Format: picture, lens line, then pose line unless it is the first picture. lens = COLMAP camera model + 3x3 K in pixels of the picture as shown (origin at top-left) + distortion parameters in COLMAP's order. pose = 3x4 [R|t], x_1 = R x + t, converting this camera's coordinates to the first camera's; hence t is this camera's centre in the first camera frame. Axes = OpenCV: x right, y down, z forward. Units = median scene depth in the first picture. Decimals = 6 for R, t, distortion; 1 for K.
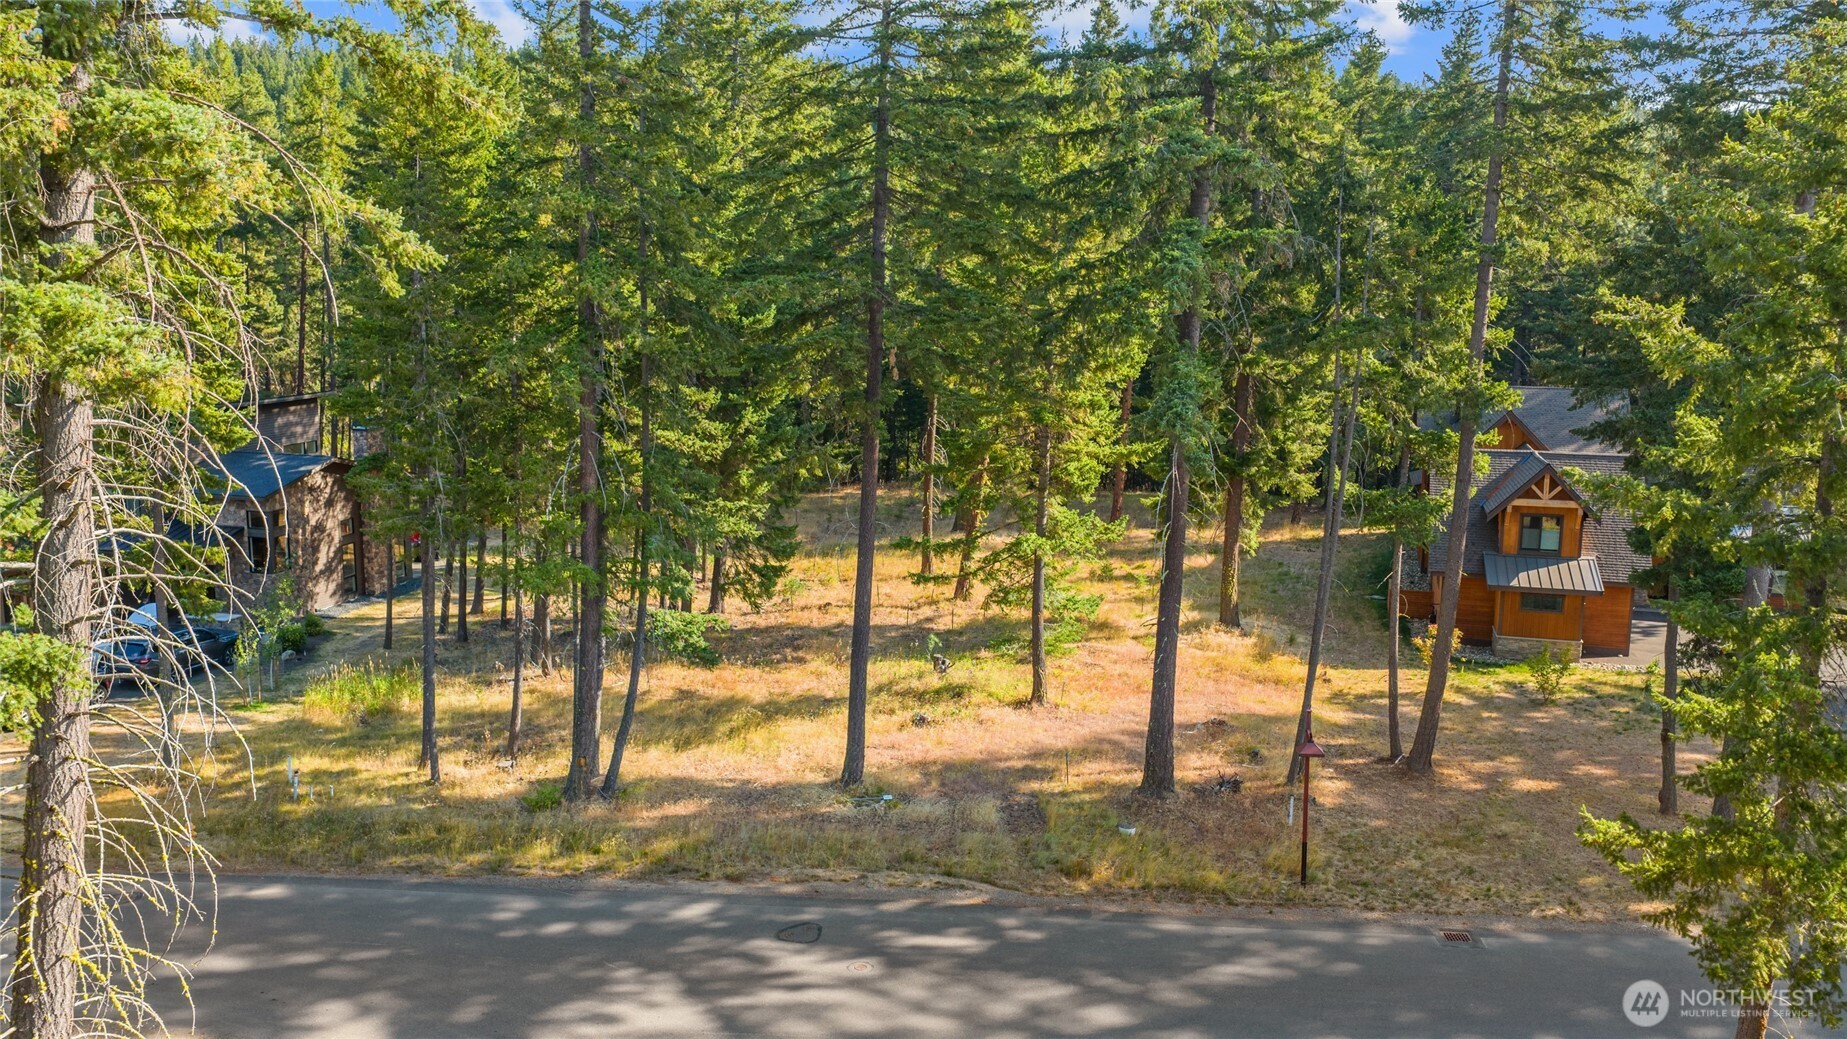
lens RADIAL K [[1476.6, 0, 899.1], [0, 1476.6, 519.2], [0, 0, 1]] dist [0.009853, 0.004943]
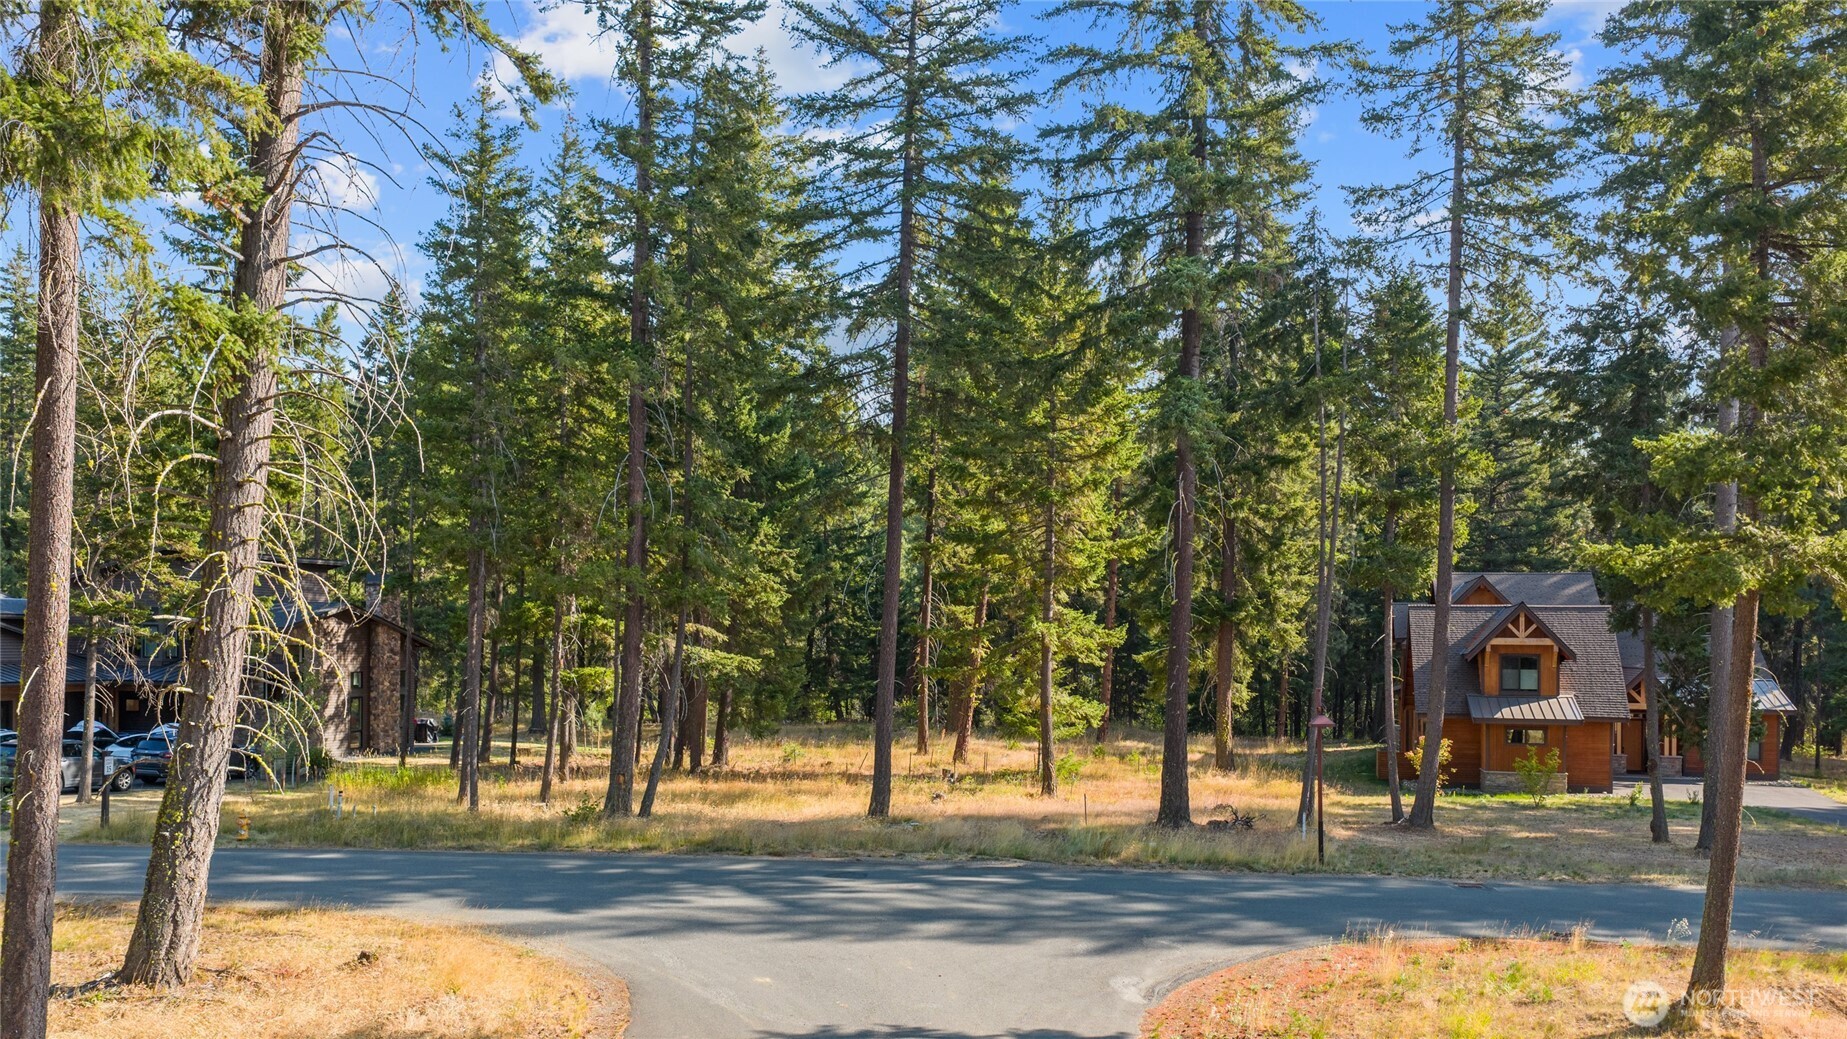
lens RADIAL K [[1453.2, 0, 932.6], [0, 1453.2, 519.8], [0, 0, 1]] dist [0.004901, -0.004328]
pose [[0.999478, -0.008450, 0.031171, -0.029135], [0.012812, 0.989707, -0.142530, 0.143545], [-0.029645, 0.142856, 0.989299, -0.039714]]
